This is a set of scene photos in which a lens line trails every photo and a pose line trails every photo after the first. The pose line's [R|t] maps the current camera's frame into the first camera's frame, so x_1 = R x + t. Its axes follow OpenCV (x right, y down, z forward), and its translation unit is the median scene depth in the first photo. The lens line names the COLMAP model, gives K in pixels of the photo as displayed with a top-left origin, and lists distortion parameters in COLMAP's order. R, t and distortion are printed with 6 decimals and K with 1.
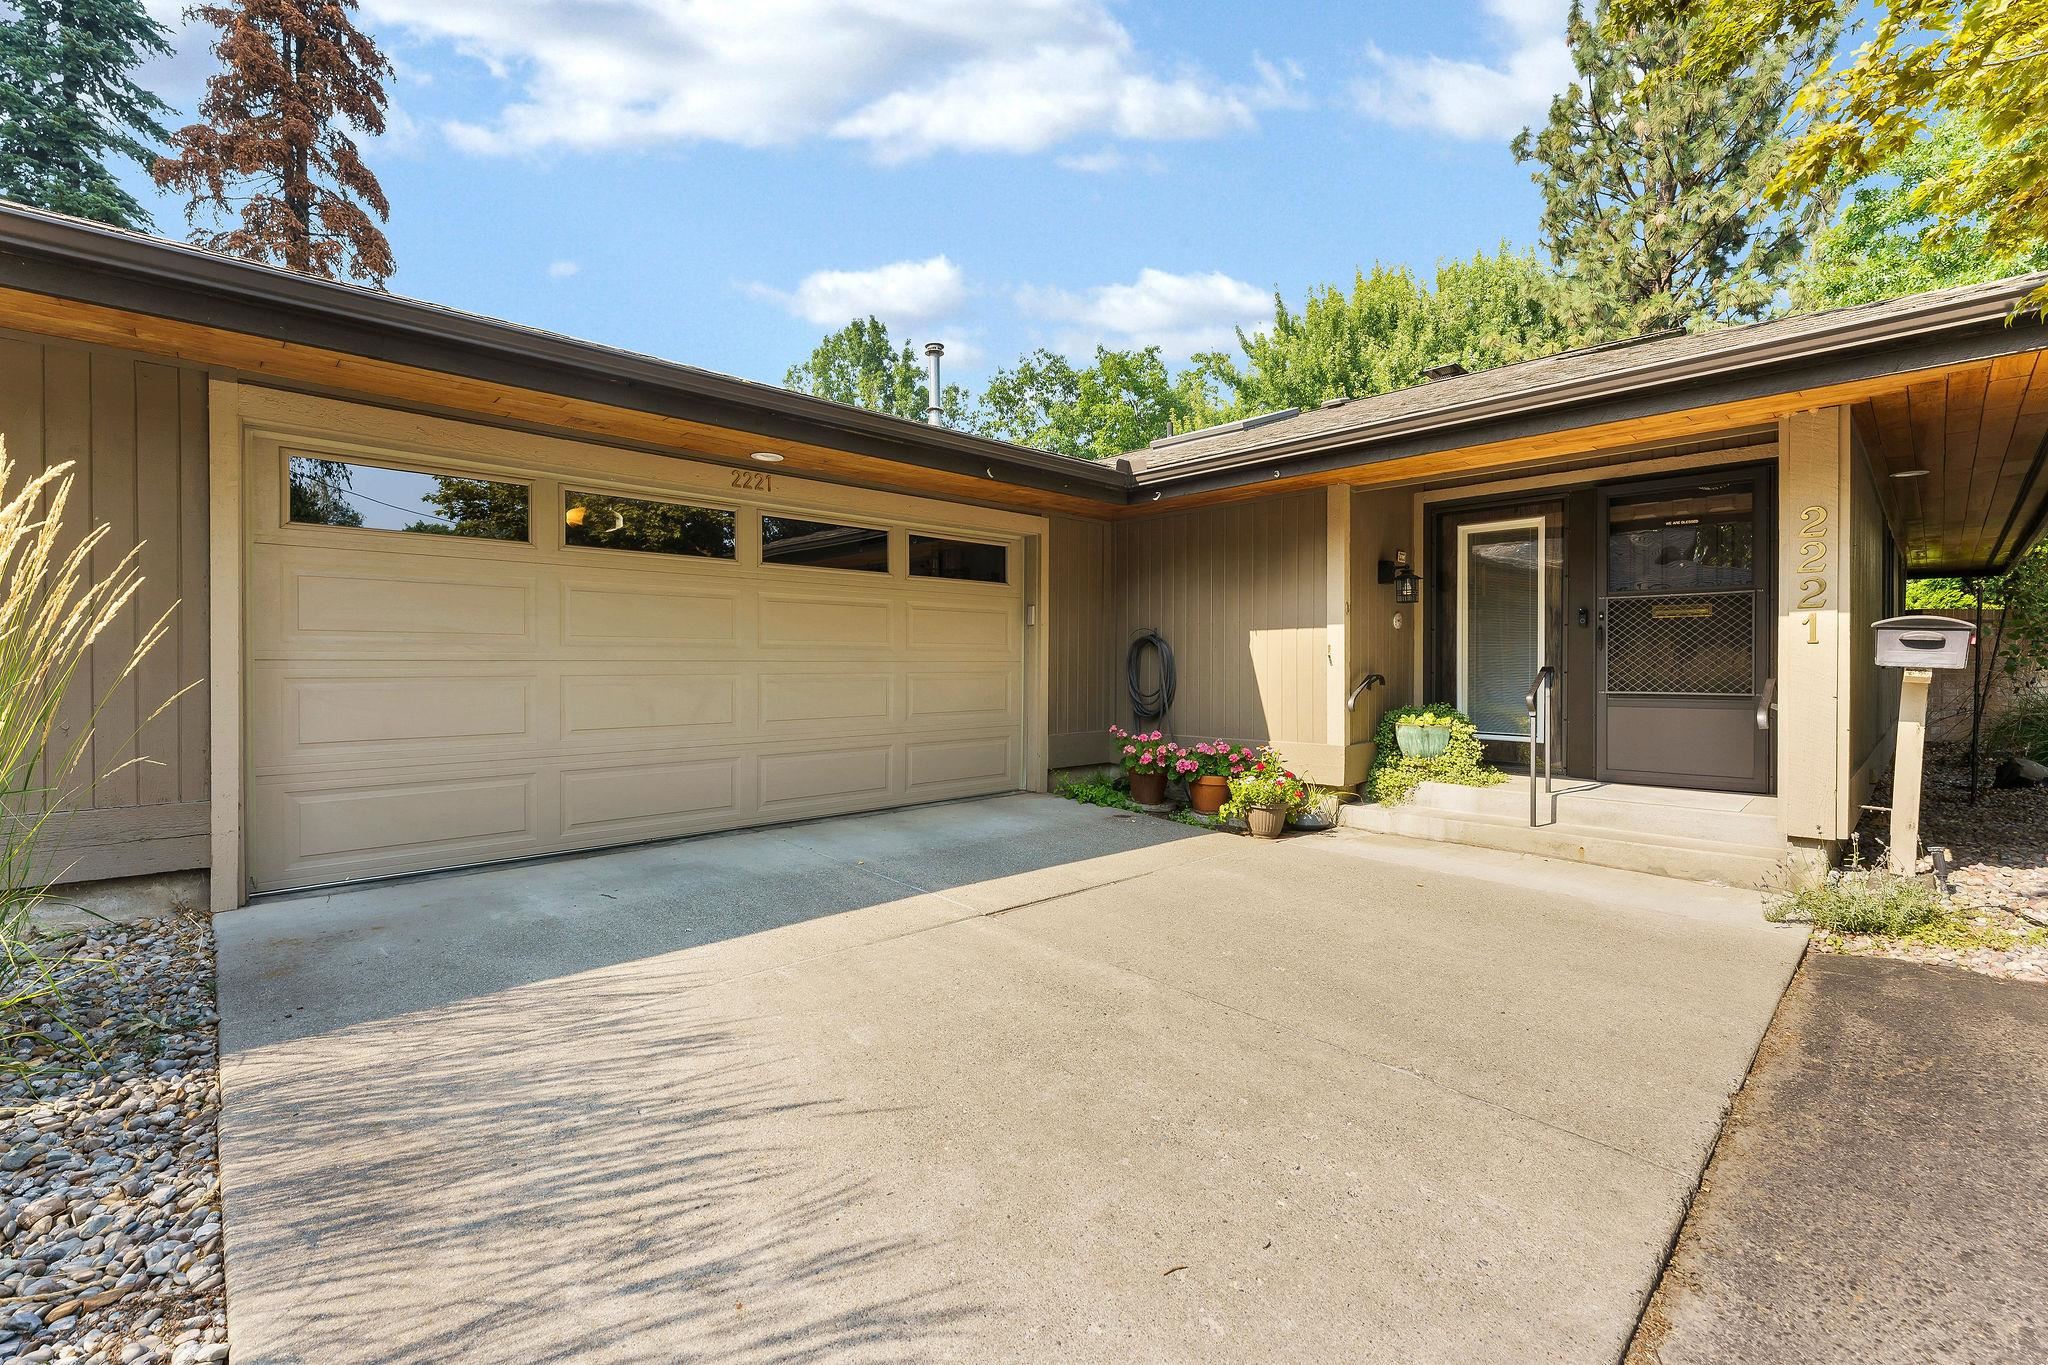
lens RADIAL K [[850.6, 0, 1017.1], [0, 850.6, 673.4], [0, 0, 1]] dist [0.006094, 0.000673]
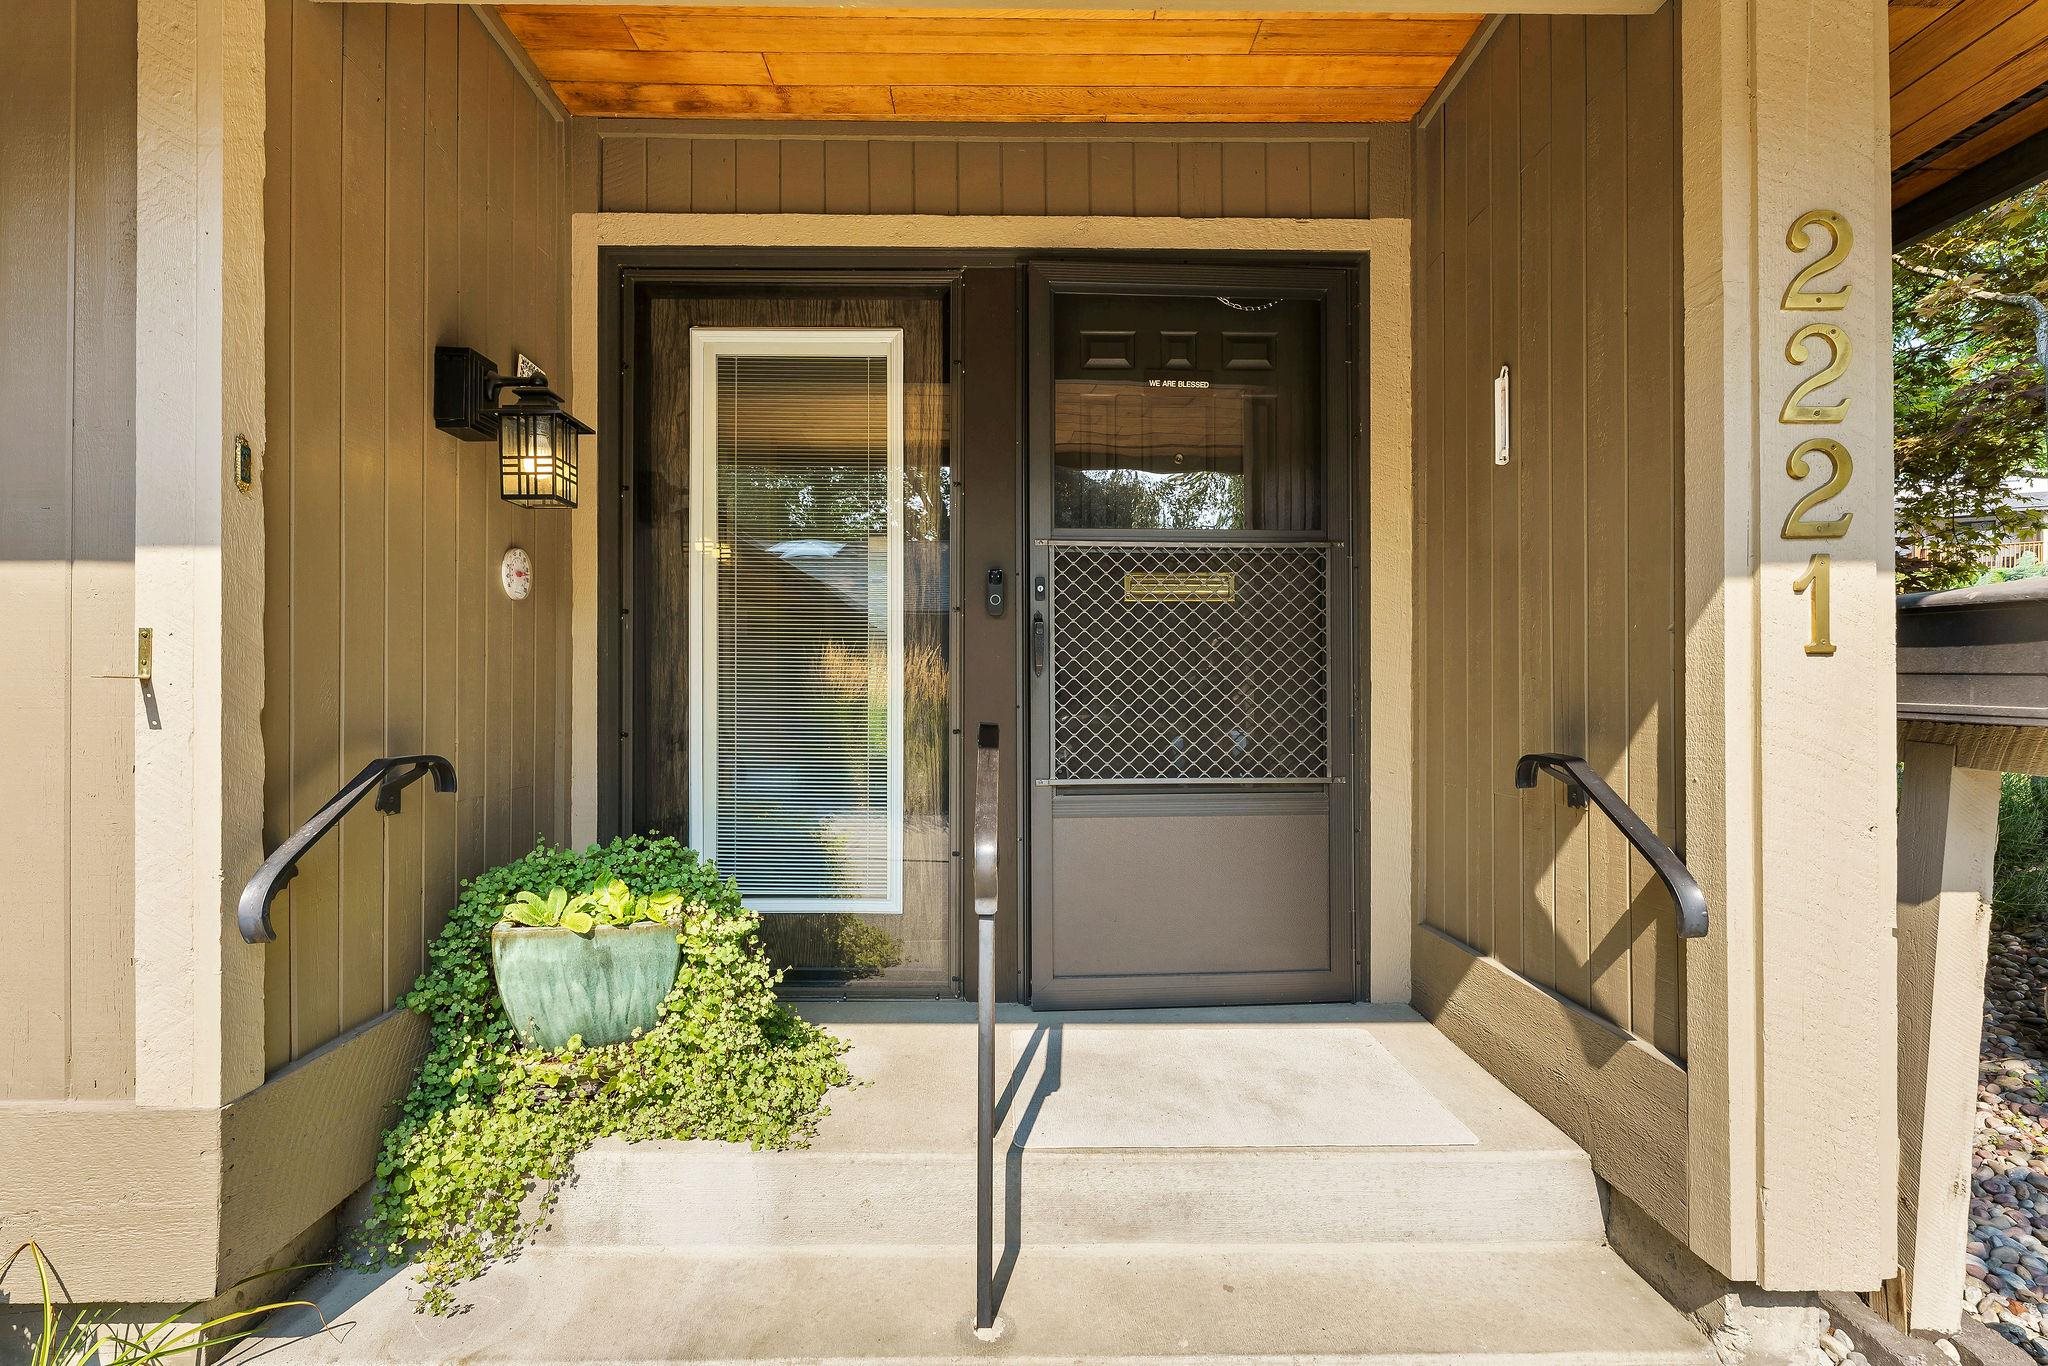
lens RADIAL K [[972.1, 0, 1021.7], [0, 972.1, 687.9], [0, 0, 1]] dist [0.000465, 0.001241]
pose [[0.672292, 0.003970, 0.740275, 0.333917], [0.007956, 0.999889, -0.012587, -0.014409], [-0.740243, 0.014352, 0.672186, 0.676363]]
